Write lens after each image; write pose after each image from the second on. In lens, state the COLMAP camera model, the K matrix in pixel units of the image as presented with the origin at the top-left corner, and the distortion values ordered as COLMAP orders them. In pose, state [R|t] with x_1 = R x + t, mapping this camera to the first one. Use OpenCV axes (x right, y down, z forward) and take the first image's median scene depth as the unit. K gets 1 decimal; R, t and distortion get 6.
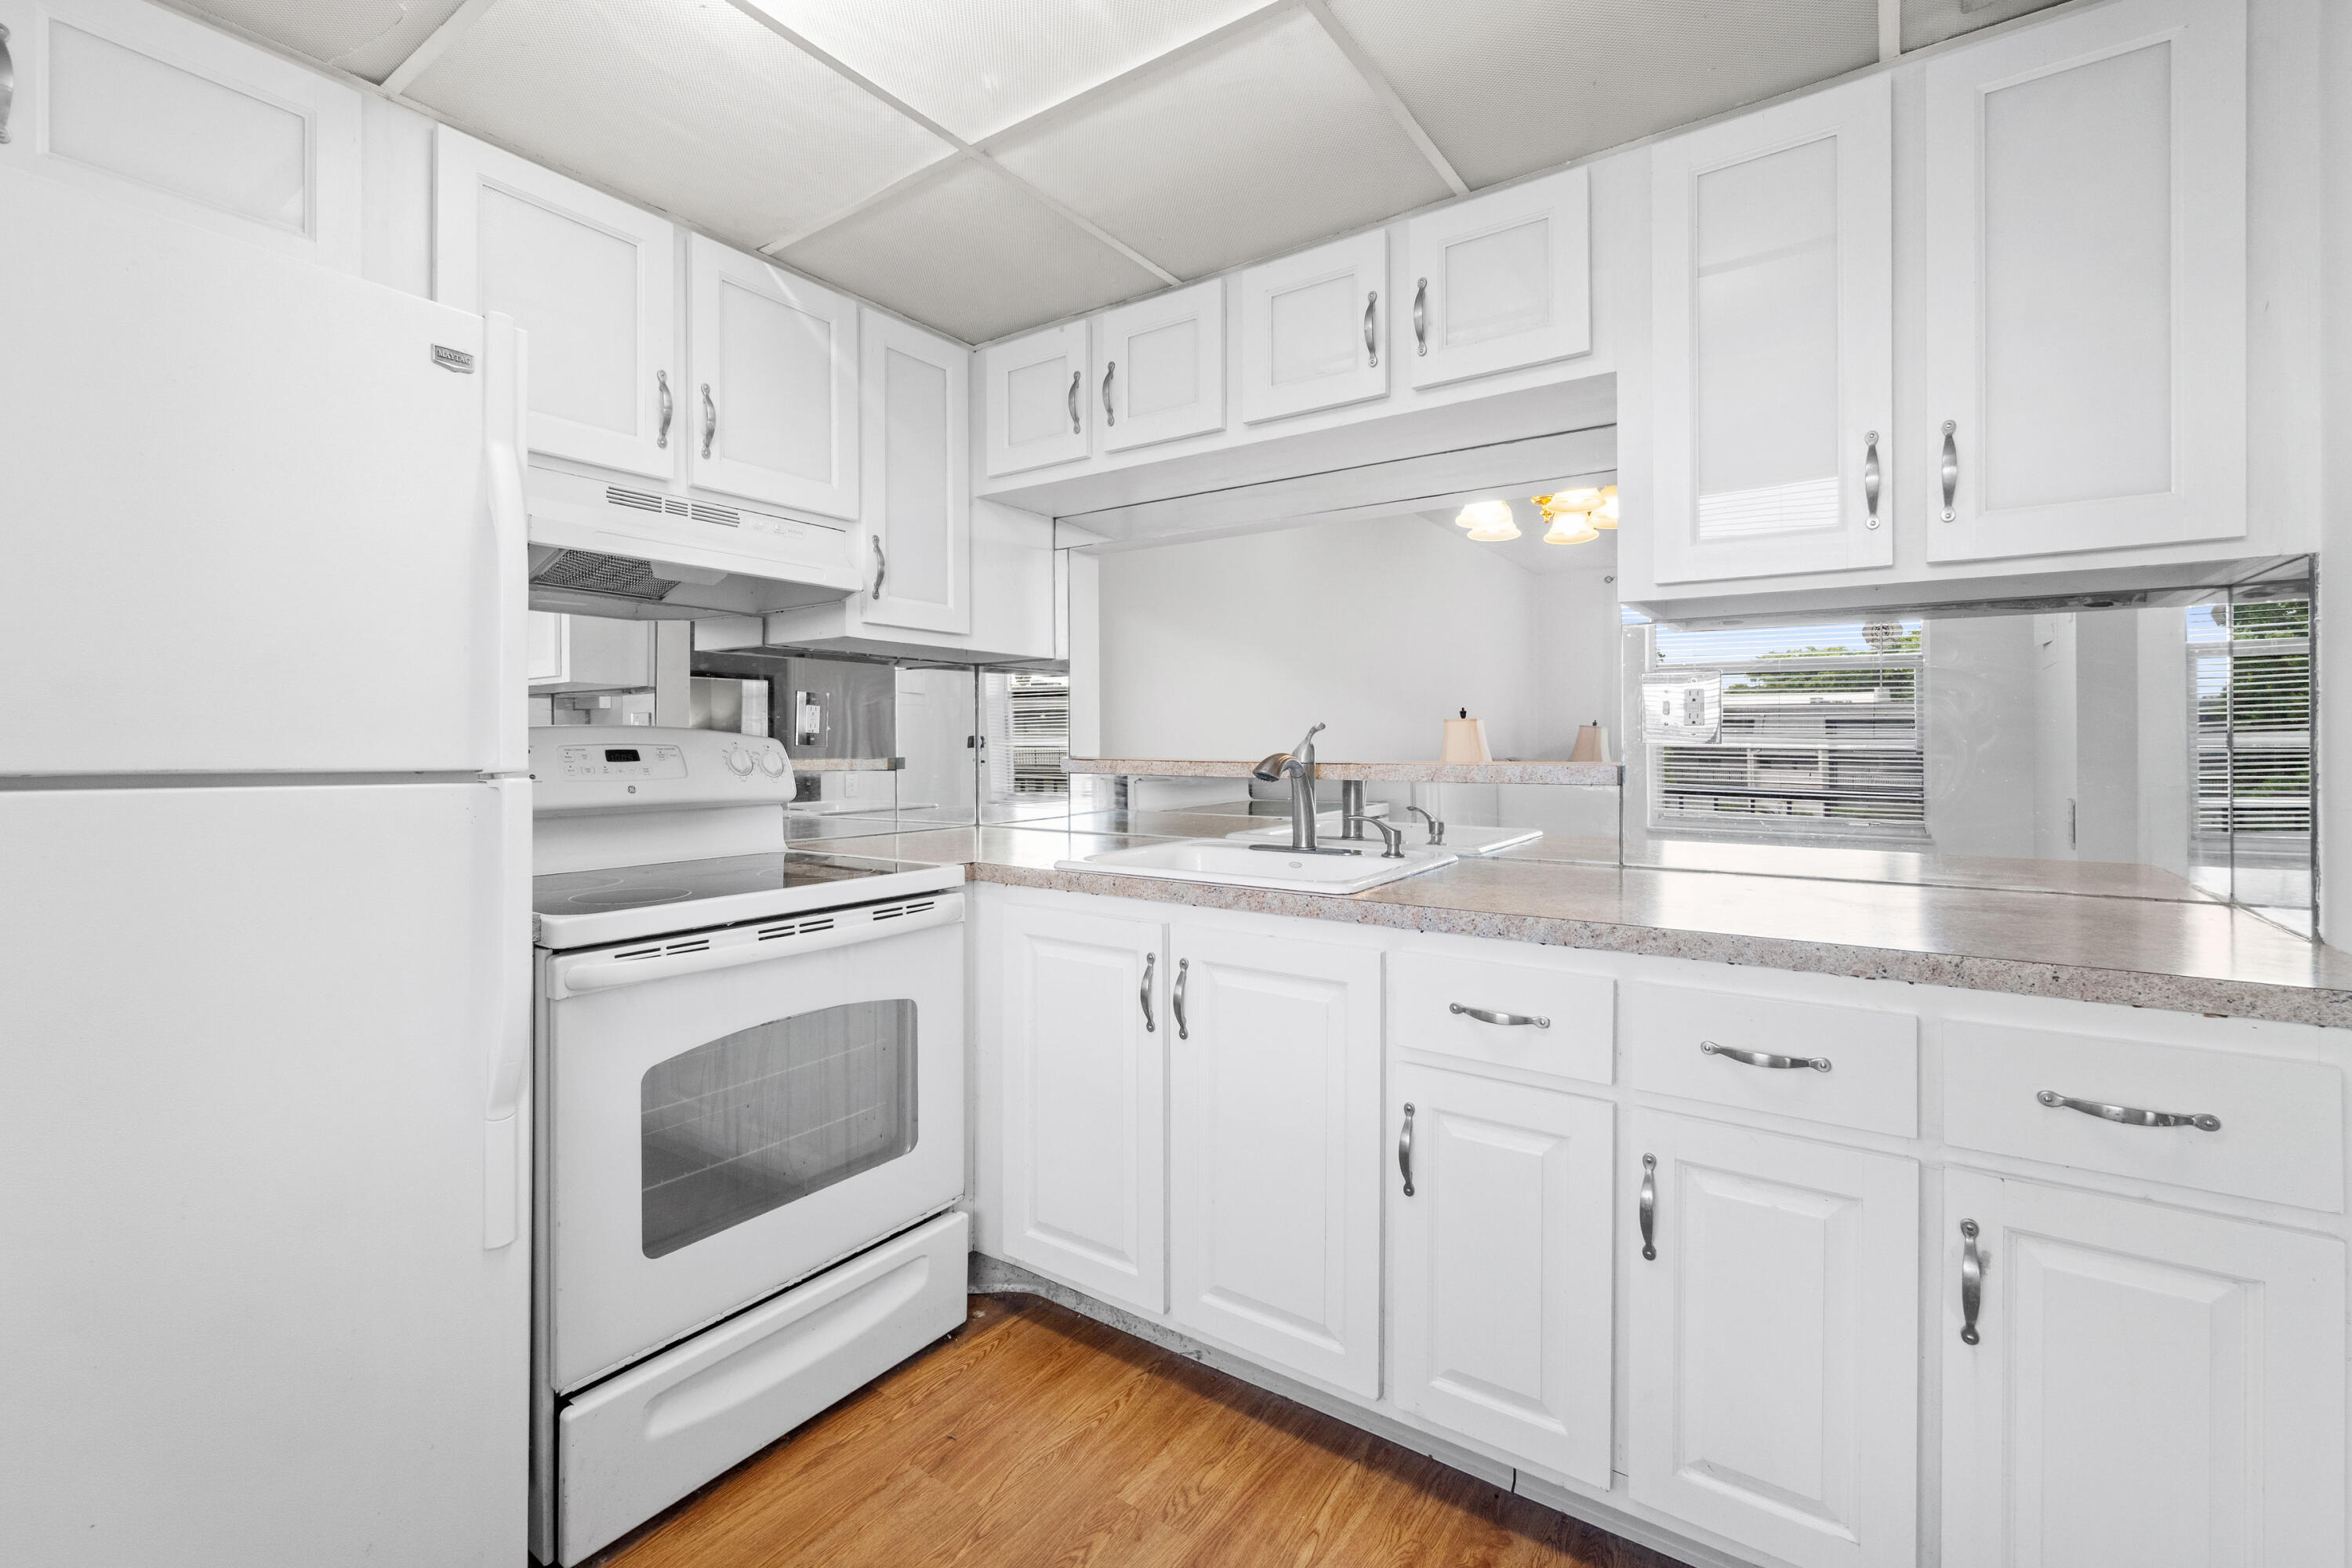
lens RADIAL K [[1014.5, 0, 1127.0], [0, 1014.5, 746.9], [0, 0, 1]] dist [-0.003608, -0.000337]
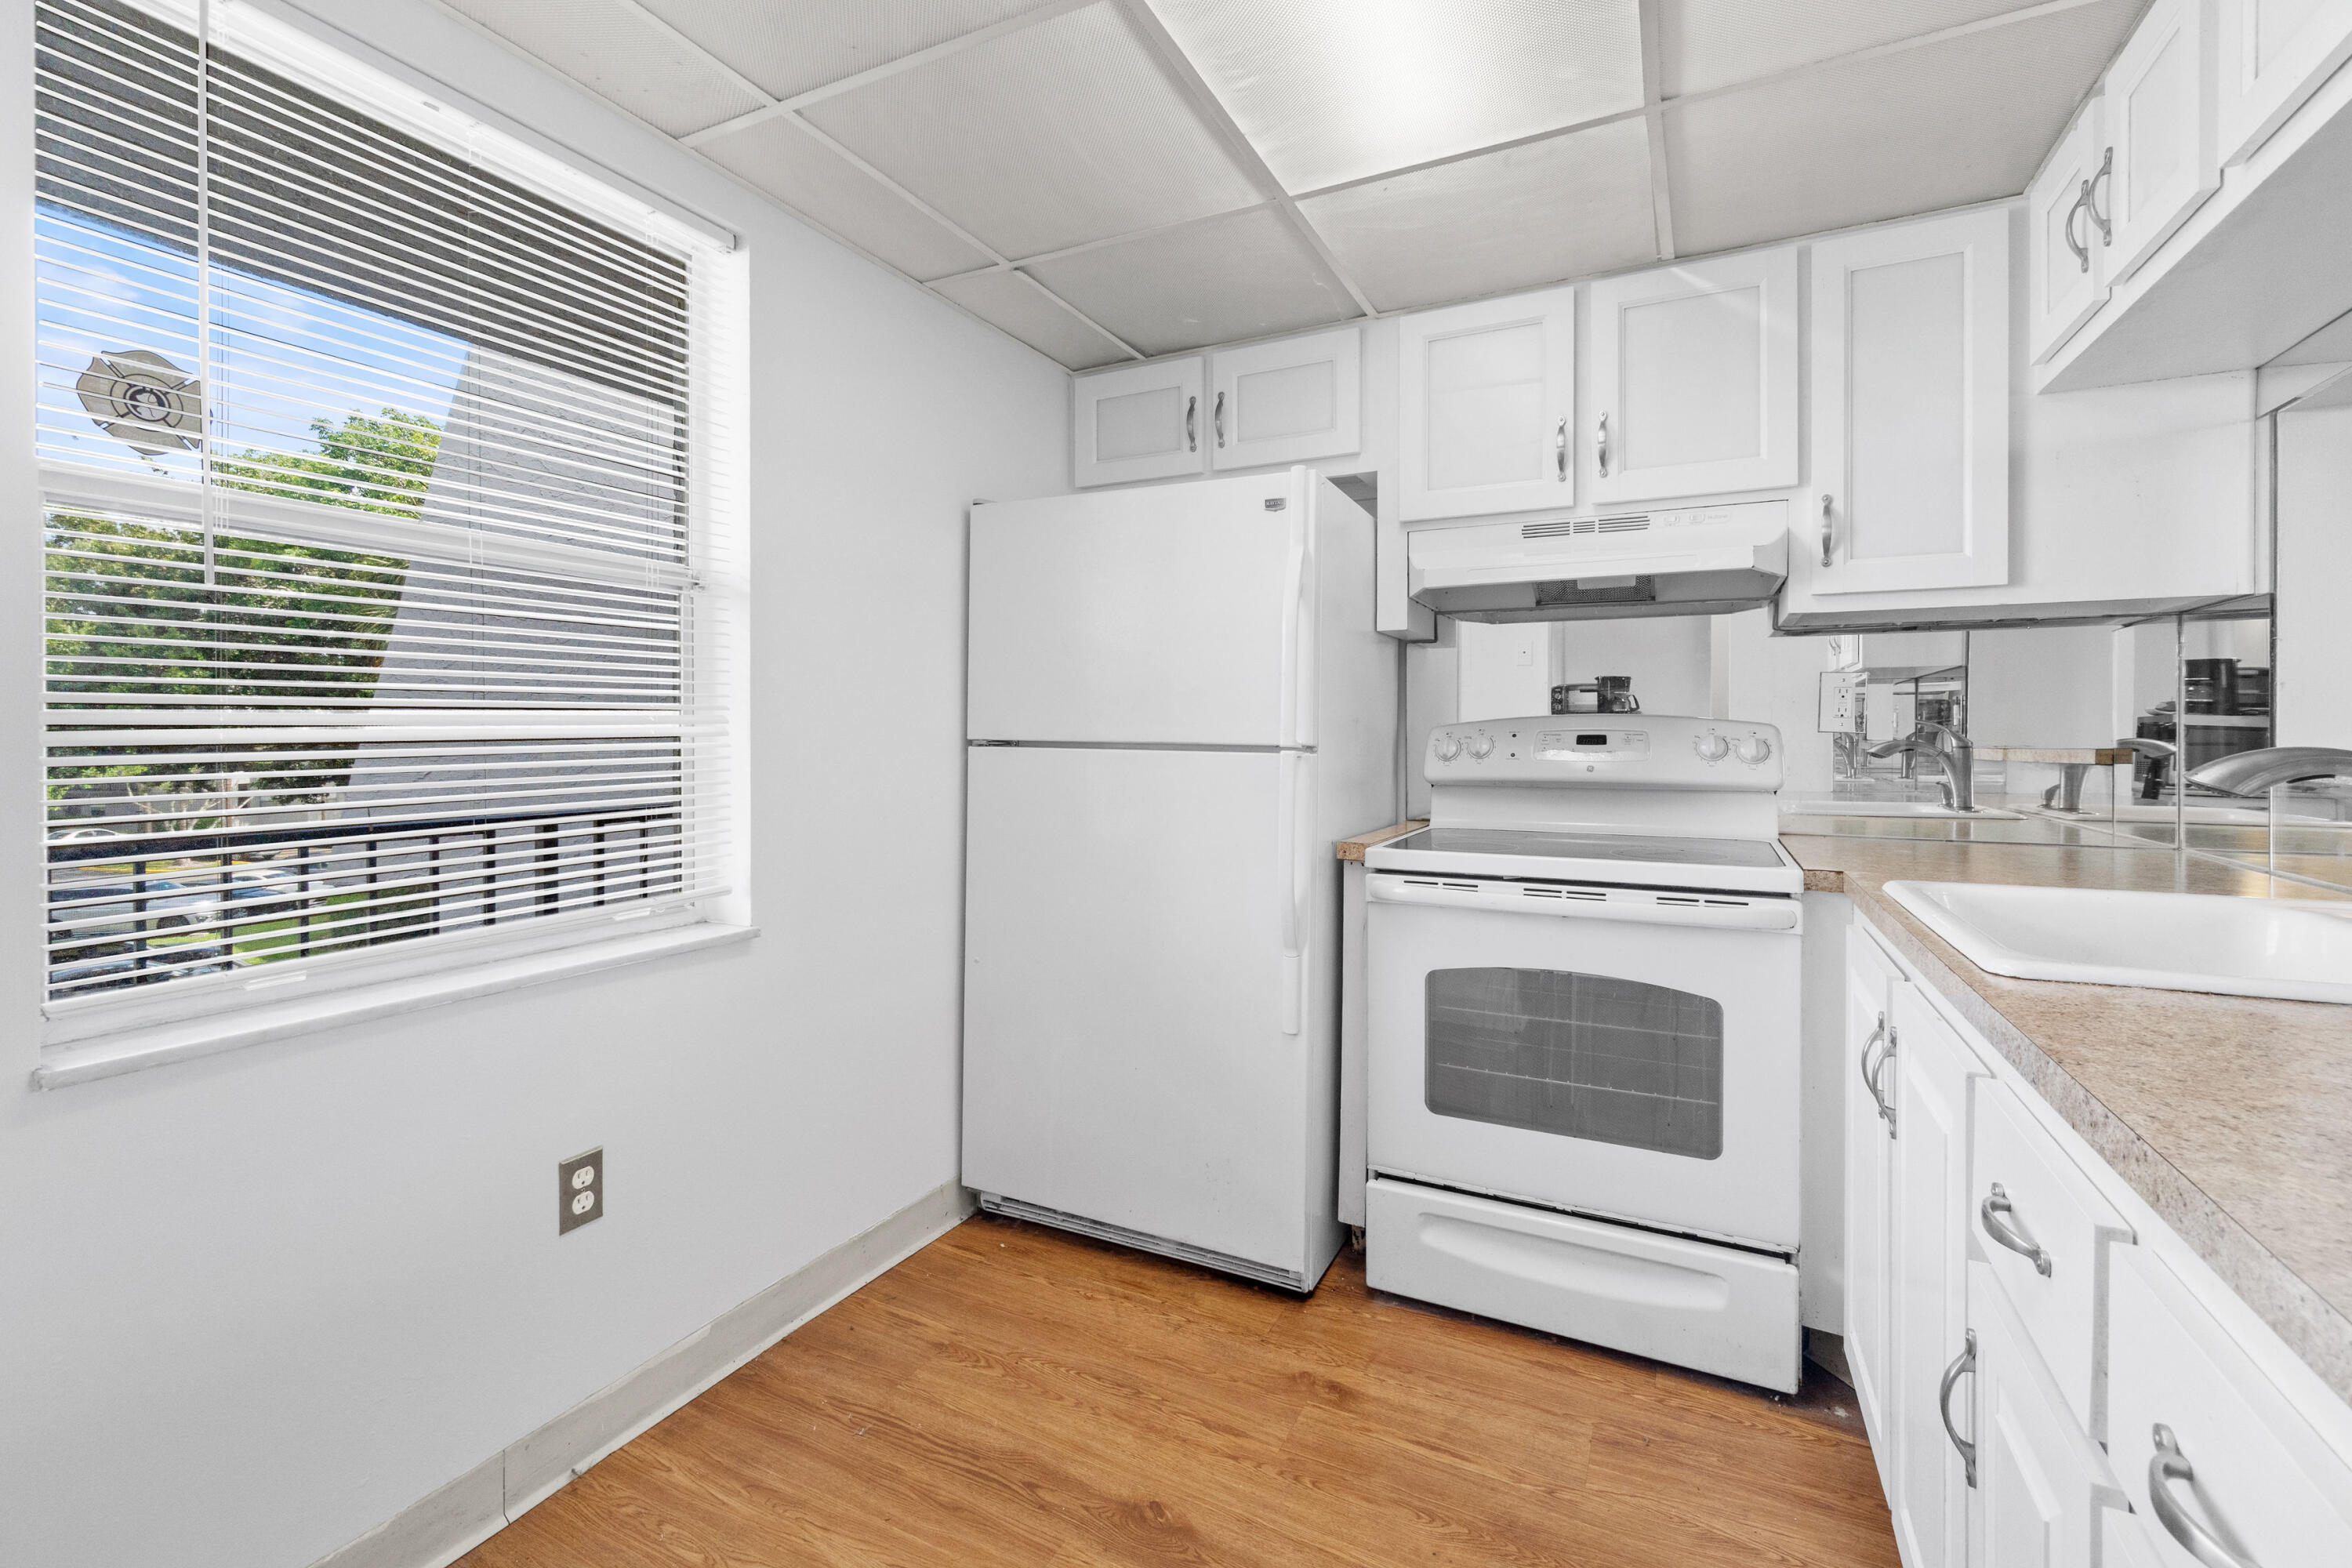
lens RADIAL K [[1014.5, 0, 1194.9], [0, 1014.5, 745.4], [0, 0, 1]] dist [-0.003608, -0.000337]
pose [[0.170704, 0.013141, -0.985235, 0.648059], [-0.002012, 0.999914, 0.012988, 0.000383], [0.985320, -0.000235, 0.170716, 0.373493]]
